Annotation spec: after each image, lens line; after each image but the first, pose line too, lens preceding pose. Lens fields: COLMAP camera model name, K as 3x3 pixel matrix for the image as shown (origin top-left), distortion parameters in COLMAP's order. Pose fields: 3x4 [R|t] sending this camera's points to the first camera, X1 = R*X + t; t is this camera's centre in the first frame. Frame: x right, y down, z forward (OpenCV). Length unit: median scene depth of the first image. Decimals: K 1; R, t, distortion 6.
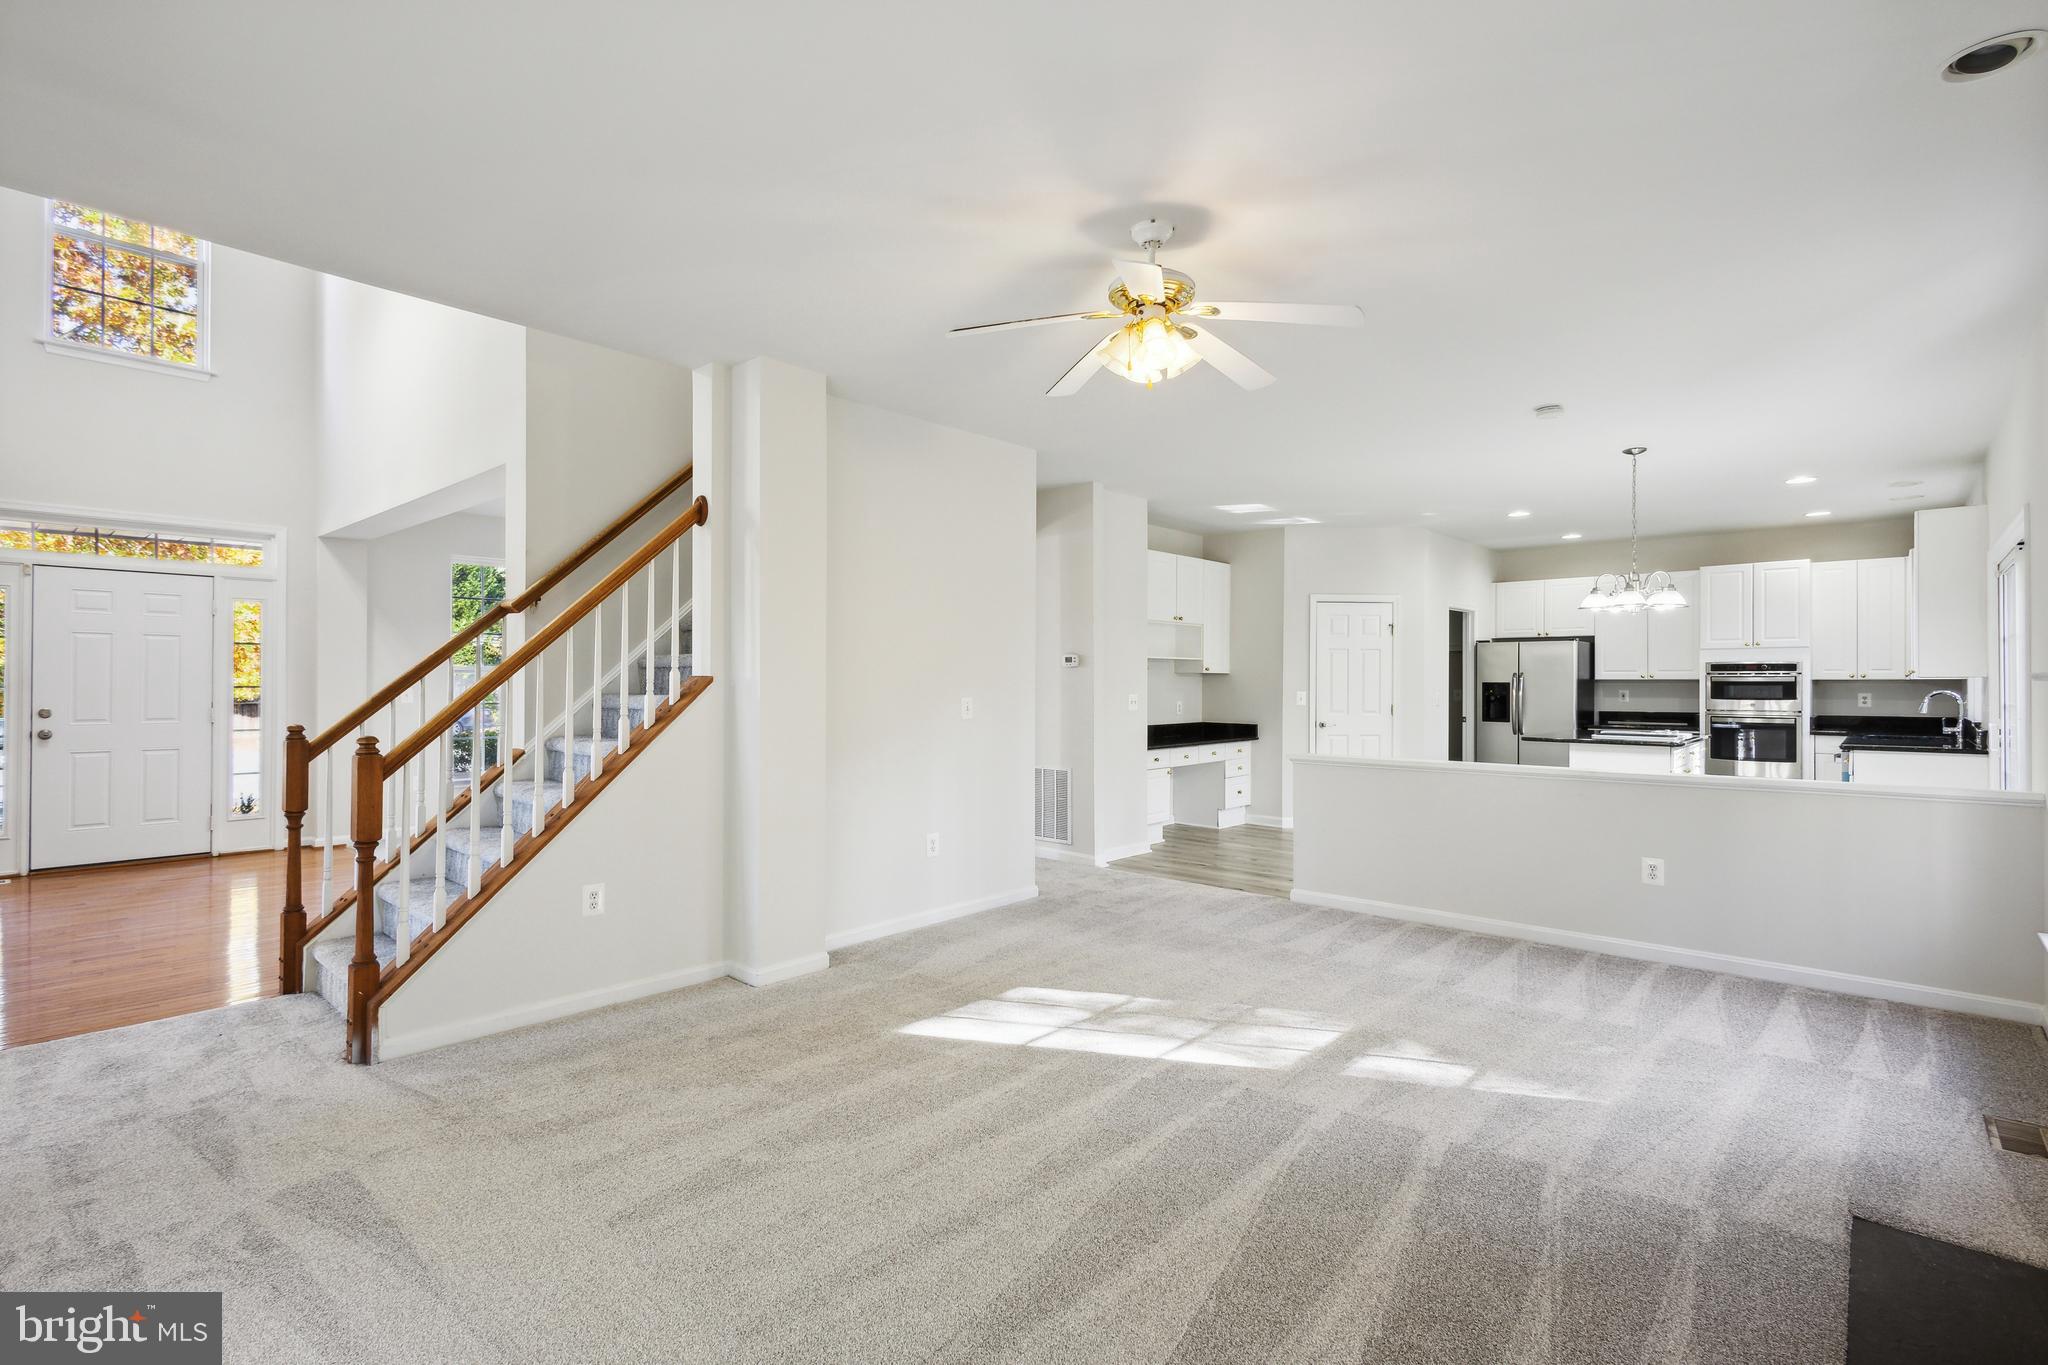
lens RADIAL K [[954.6, 0, 1019.4], [0, 954.6, 673.3], [0, 0, 1]] dist [0.008767, -0.002067]
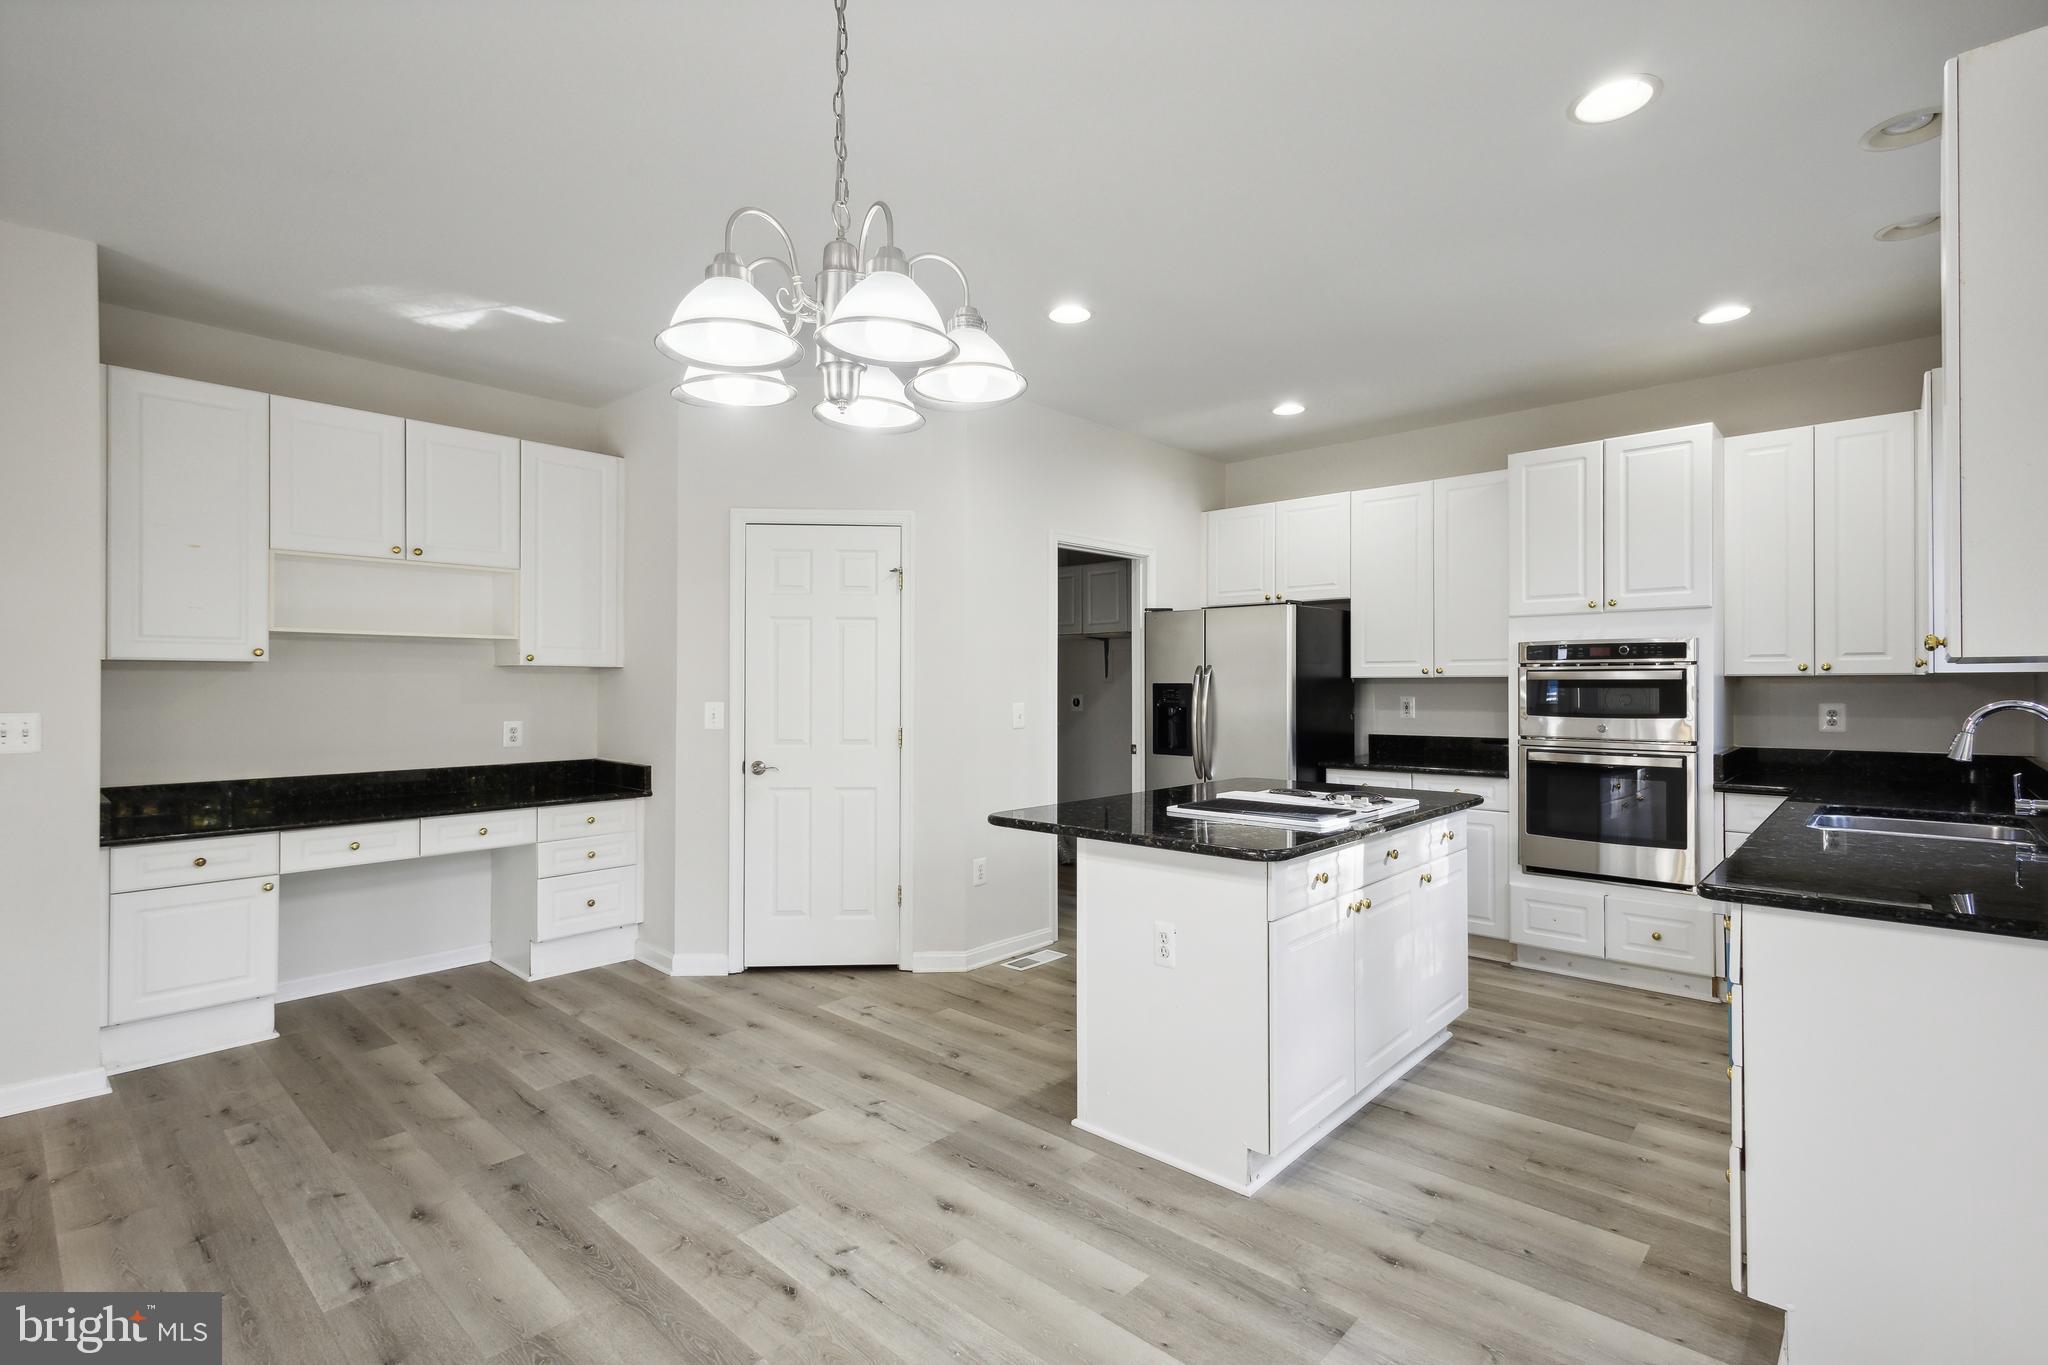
lens RADIAL K [[954.6, 0, 1029.1], [0, 954.6, 675.2], [0, 0, 1]] dist [0.008767, -0.002067]
pose [[0.999996, -0.001877, -0.002117, 0.479078], [0.001877, 0.999998, -0.000157, 0.005638], [0.002118, 0.000153, 0.999998, 0.517070]]
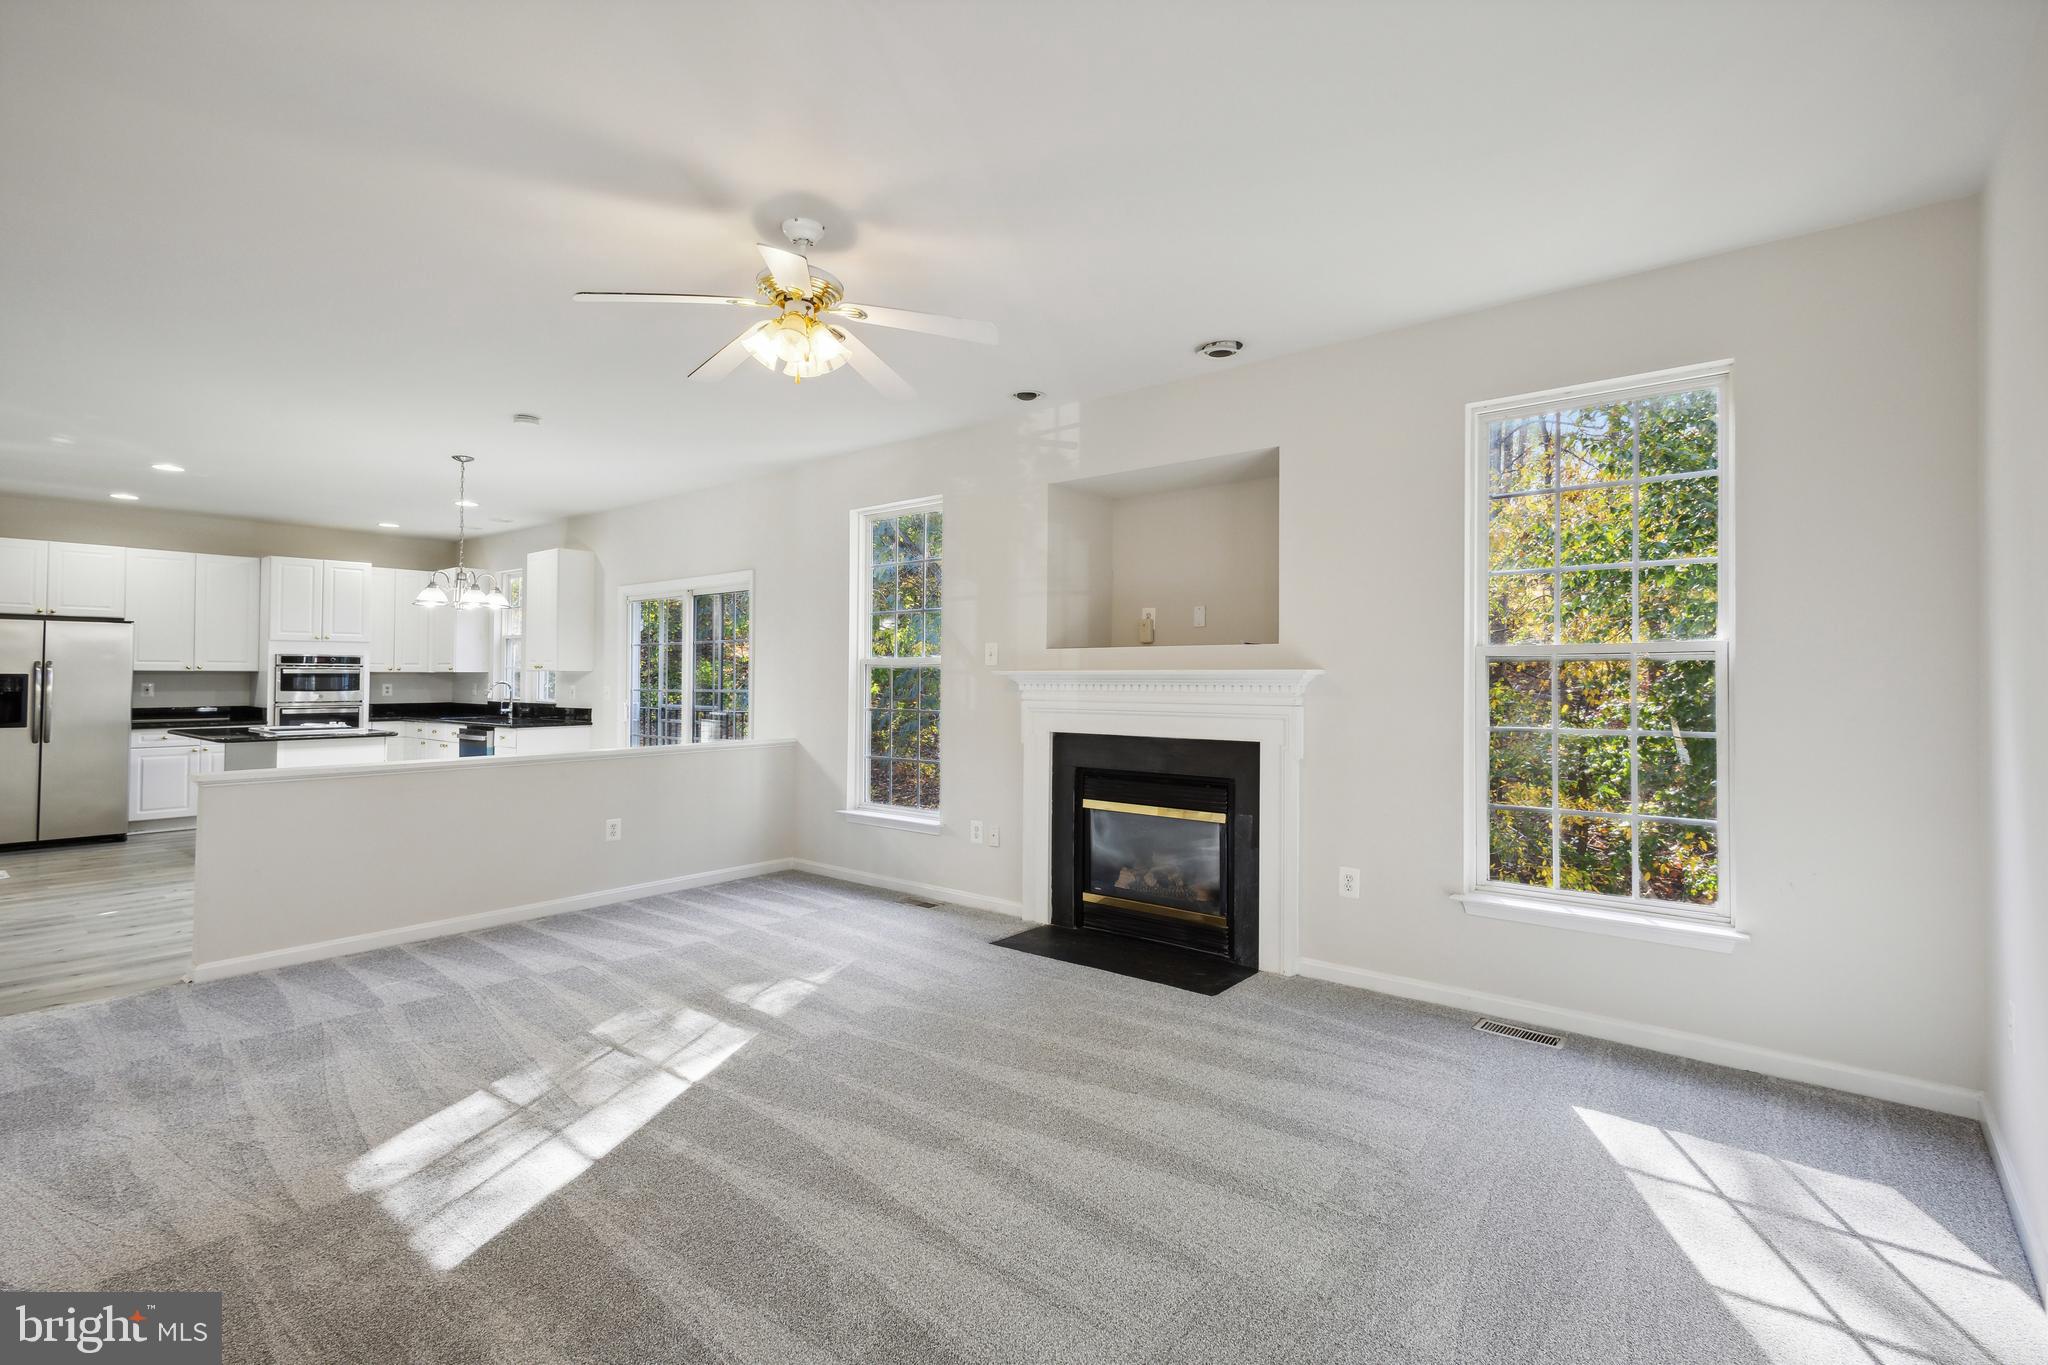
lens RADIAL K [[954.6, 0, 1026.0], [0, 954.6, 673.2], [0, 0, 1]] dist [0.008767, -0.002067]
pose [[-0.047476, 0.002103, 0.998870, -0.314247], [-0.011453, 0.999931, -0.002649, 0.002264], [-0.998807, -0.011566, -0.047449, 0.289407]]
